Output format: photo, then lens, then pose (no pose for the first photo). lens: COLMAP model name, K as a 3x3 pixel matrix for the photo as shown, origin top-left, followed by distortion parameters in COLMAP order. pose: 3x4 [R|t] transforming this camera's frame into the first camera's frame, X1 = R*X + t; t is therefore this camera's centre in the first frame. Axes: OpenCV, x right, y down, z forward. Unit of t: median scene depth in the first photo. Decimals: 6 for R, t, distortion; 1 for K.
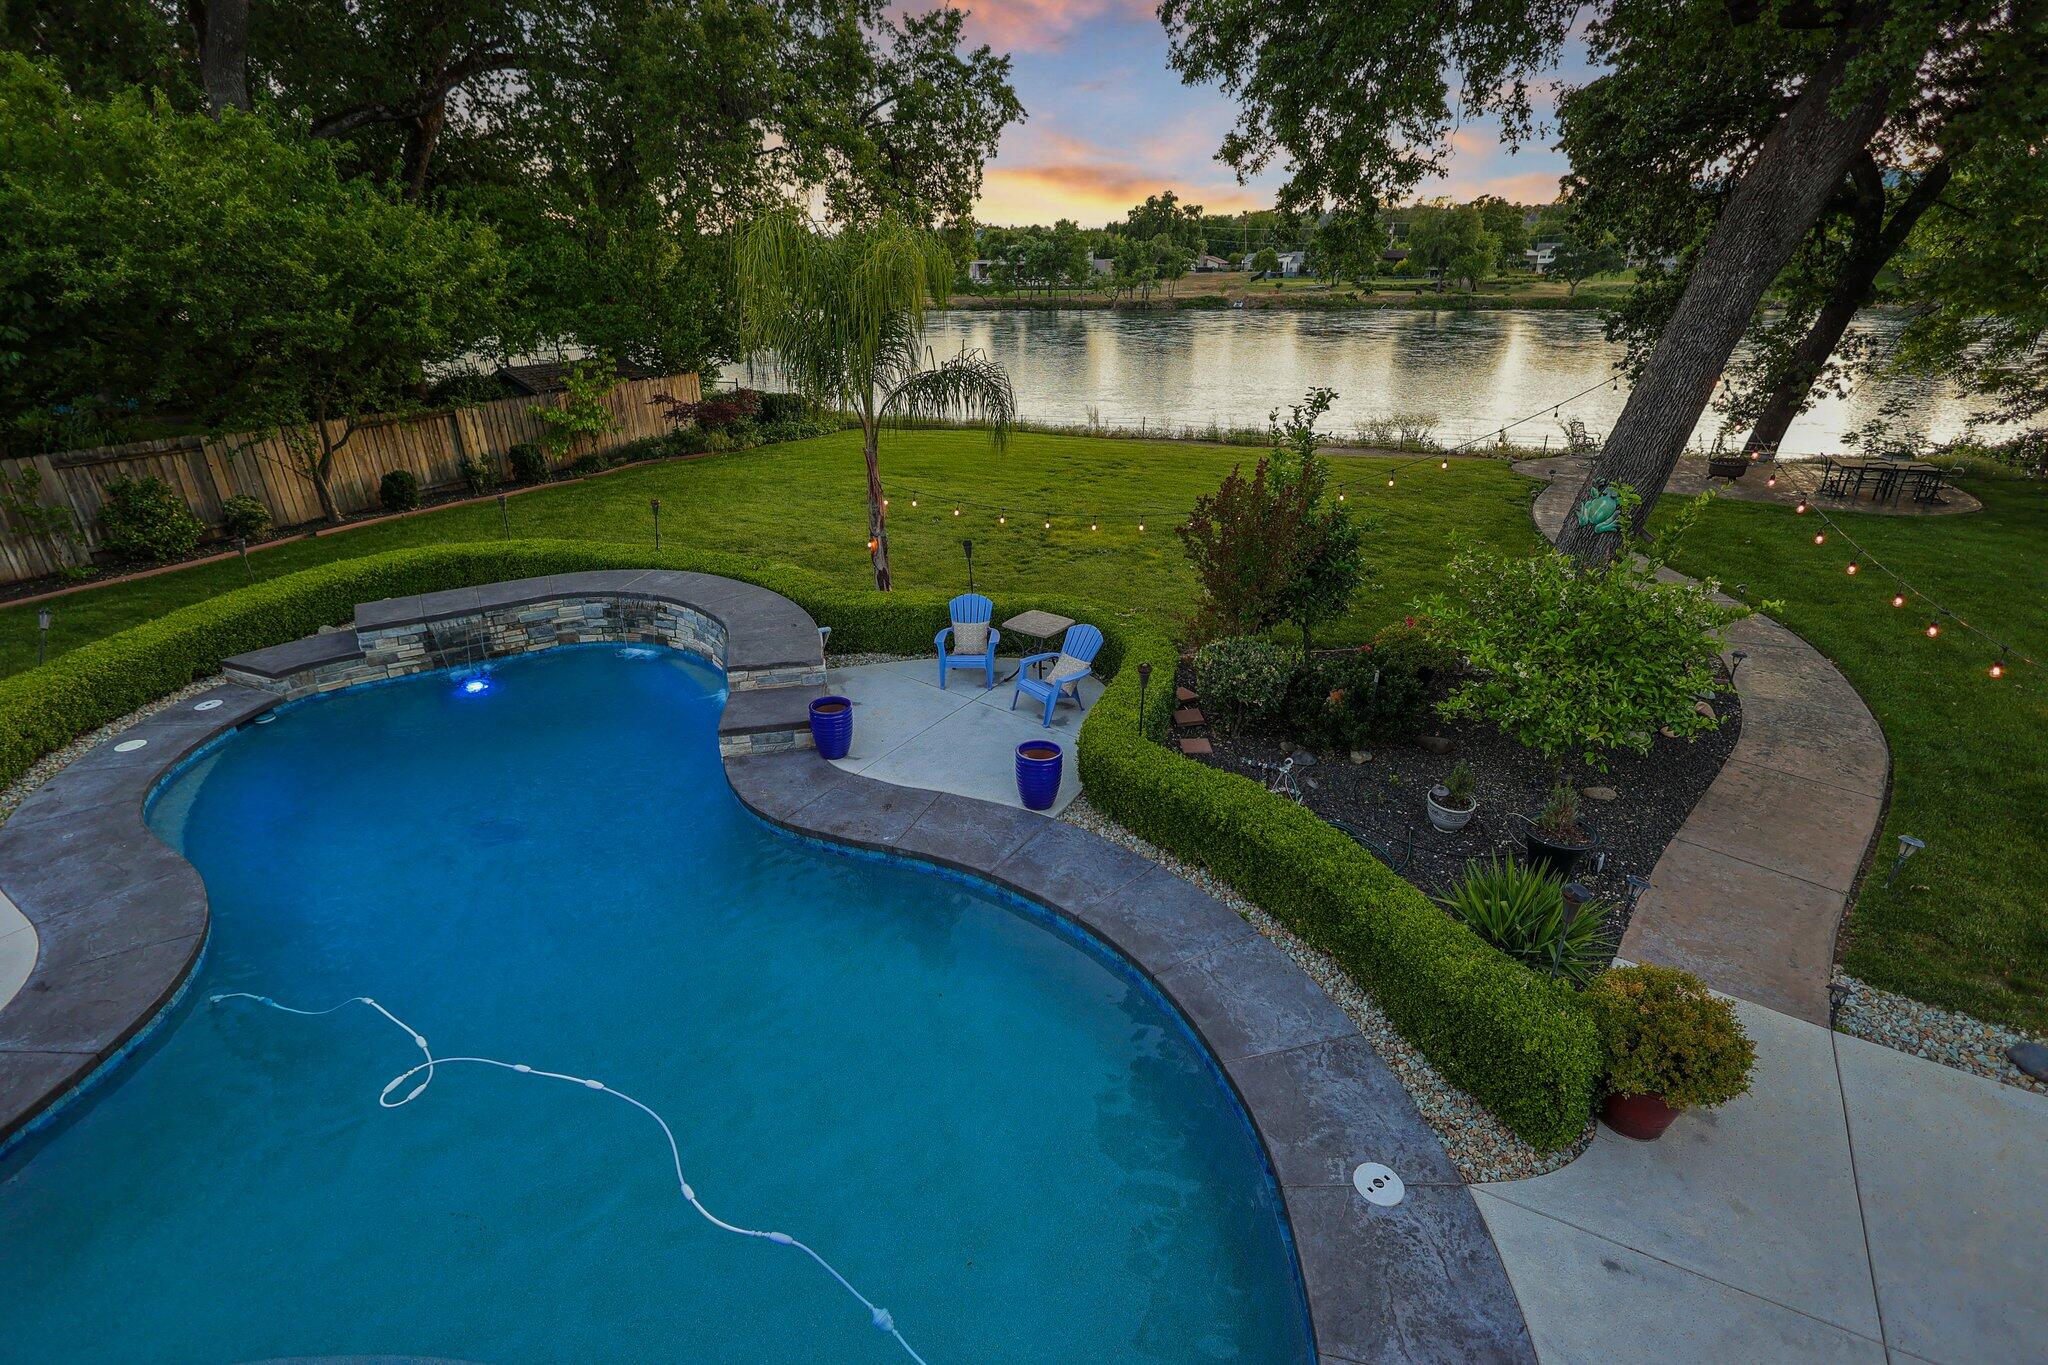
lens RADIAL K [[954.8, 0, 1026.3], [0, 954.8, 674.9], [0, 0, 1]] dist [0.000107, 0.001145]
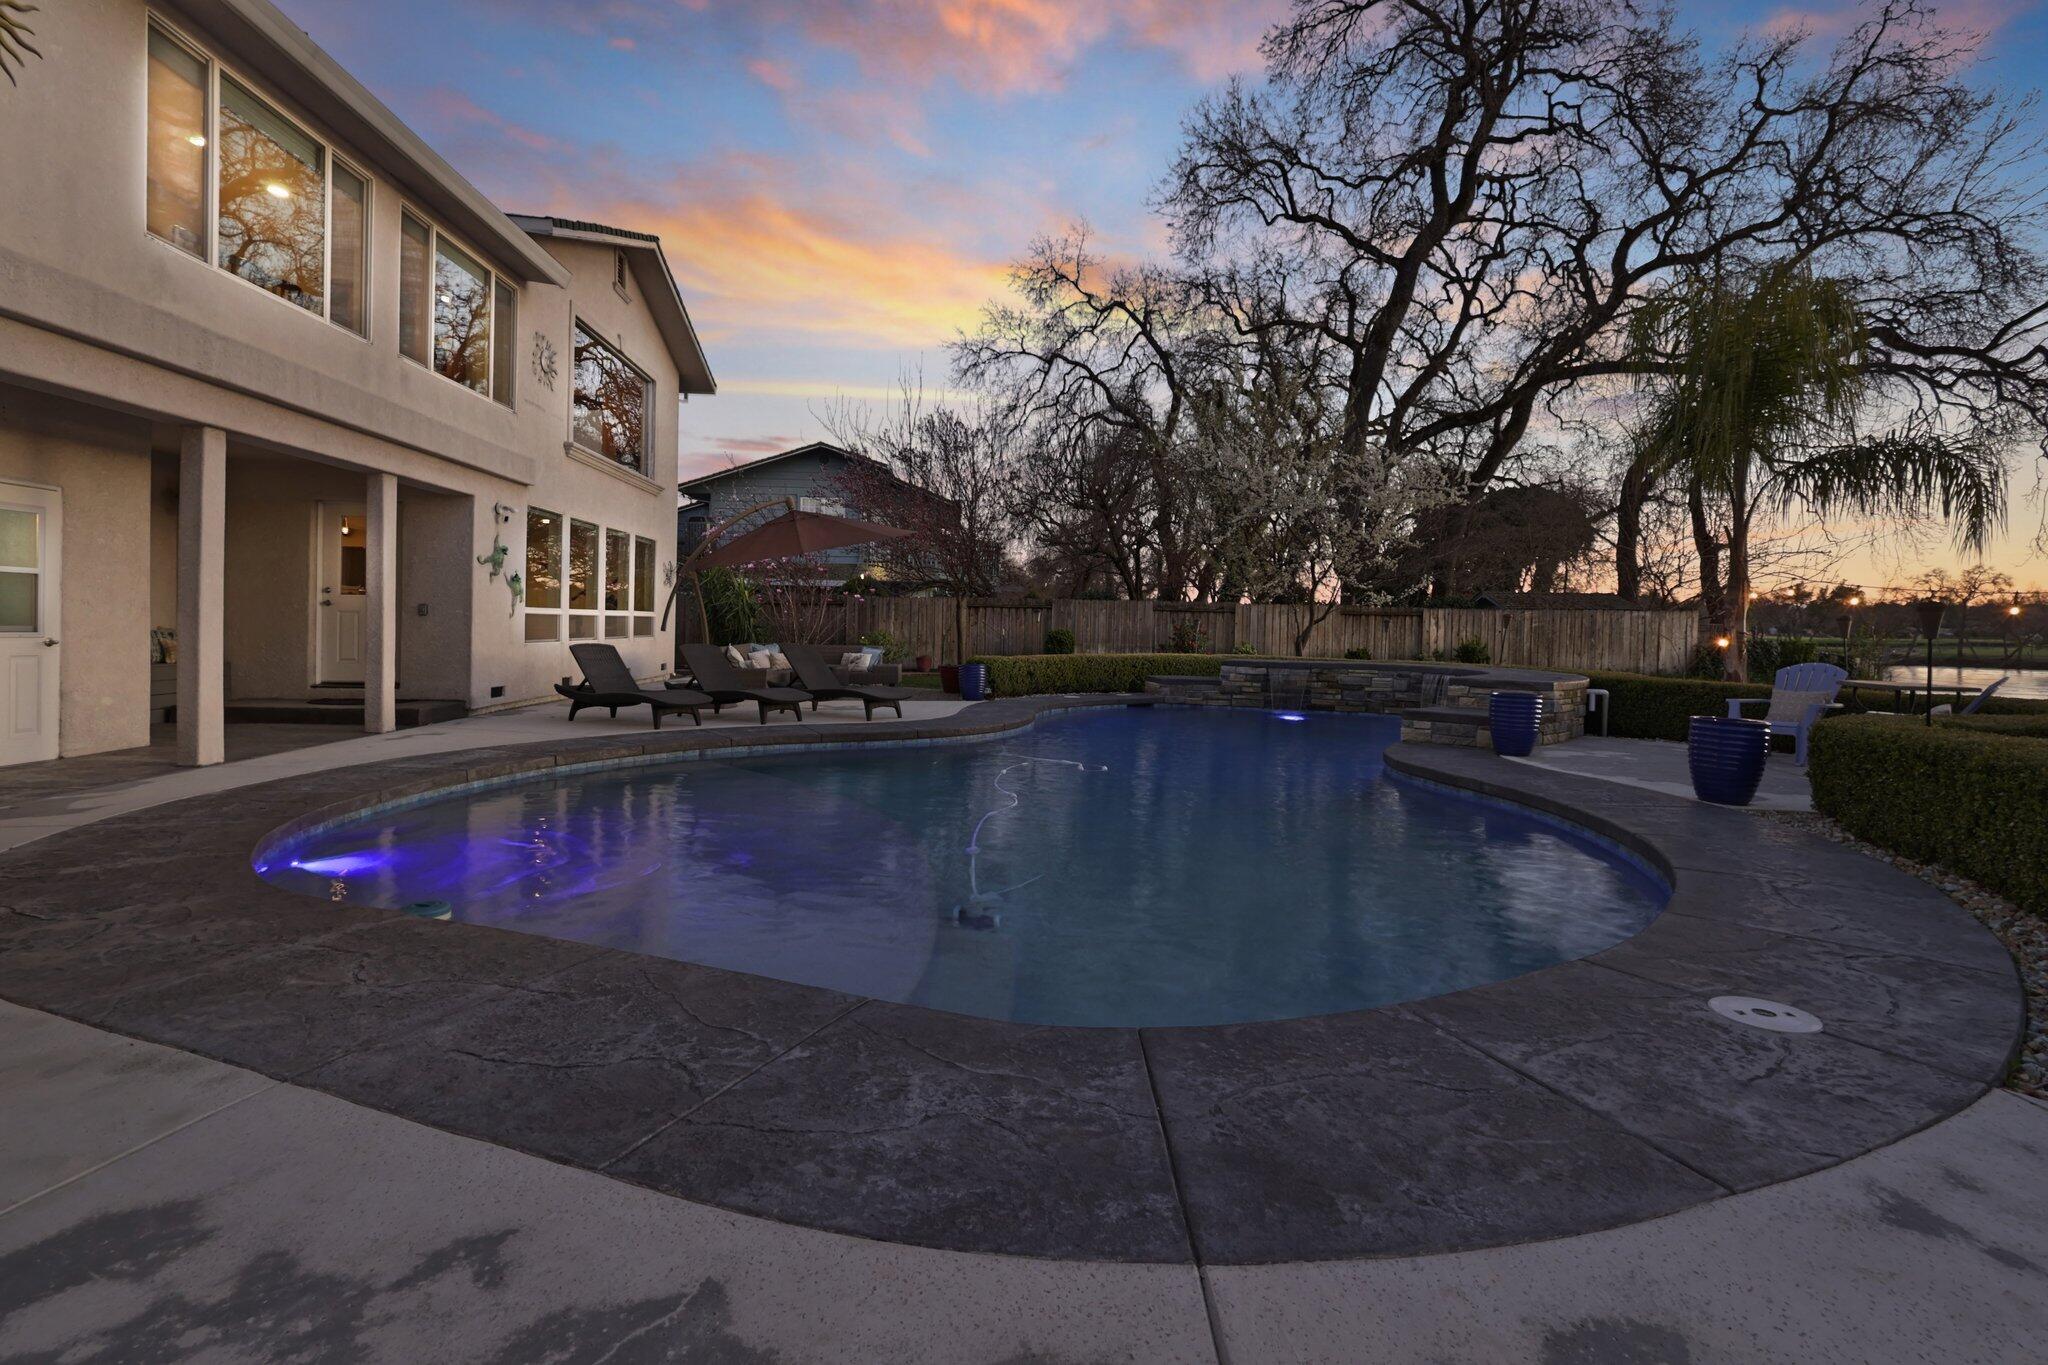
lens RADIAL K [[954.8, 0, 1026.3], [0, 954.8, 674.9], [0, 0, 1]] dist [0.000107, 0.001145]
pose [[0.513187, 0.052755, -0.856654, 0.249763], [-0.357119, 0.920730, -0.157235, 0.242928], [0.780452, 0.386618, 0.491346, 0.140428]]
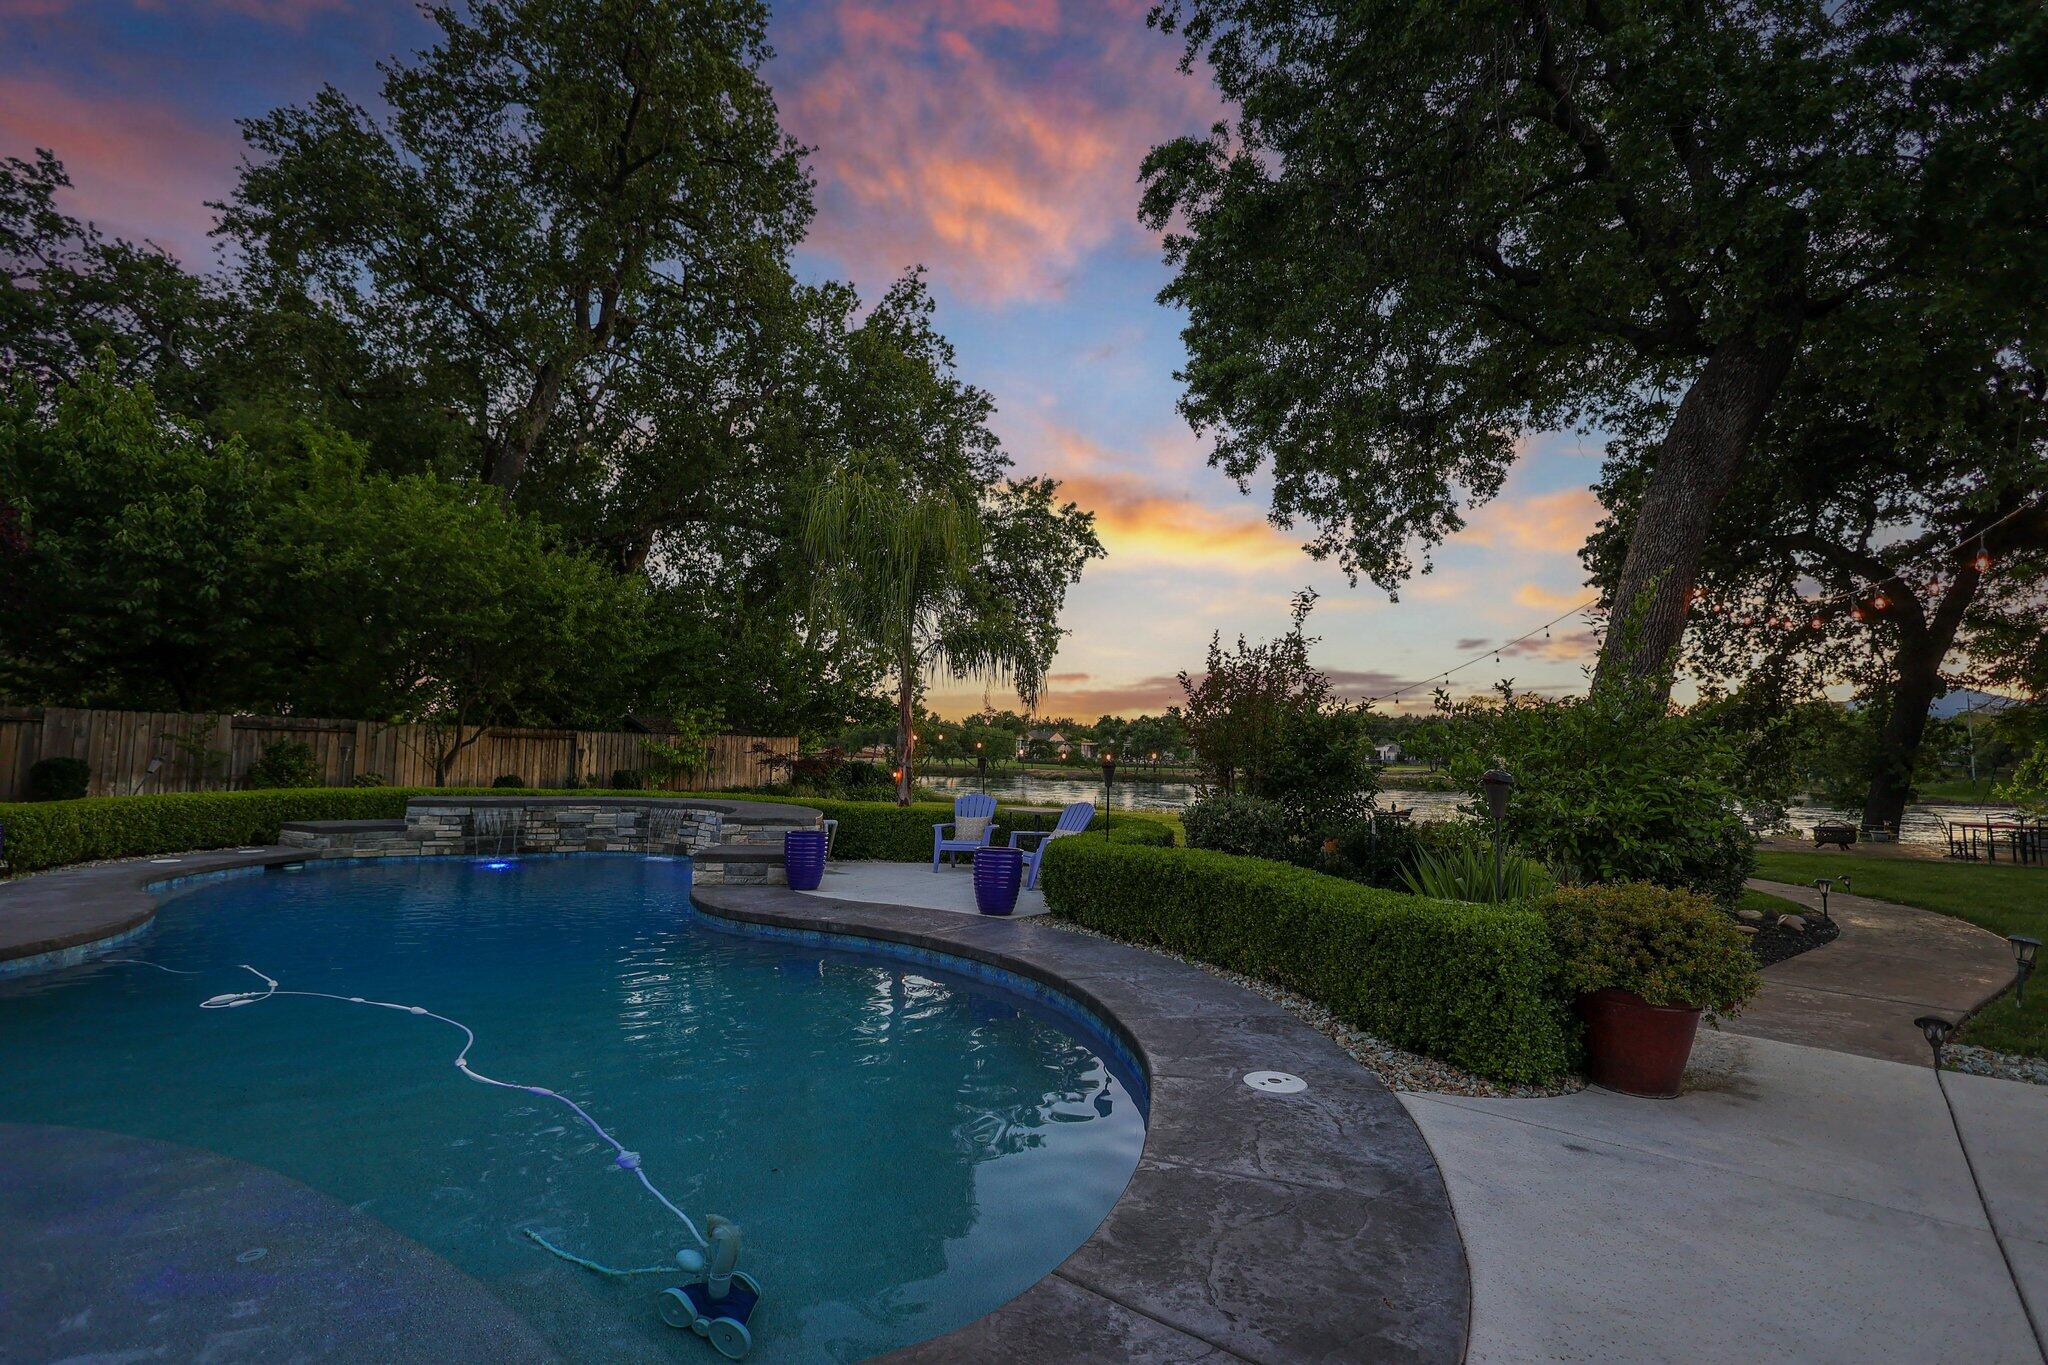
lens RADIAL K [[954.8, 0, 1026.3], [0, 954.8, 674.9], [0, 0, 1]] dist [0.000107, 0.001145]
pose [[0.992566, 0.015203, -0.120750, 0.105387], [-0.070941, 0.878457, -0.472525, 0.257028], [0.098890, 0.477579, 0.873006, 0.055798]]
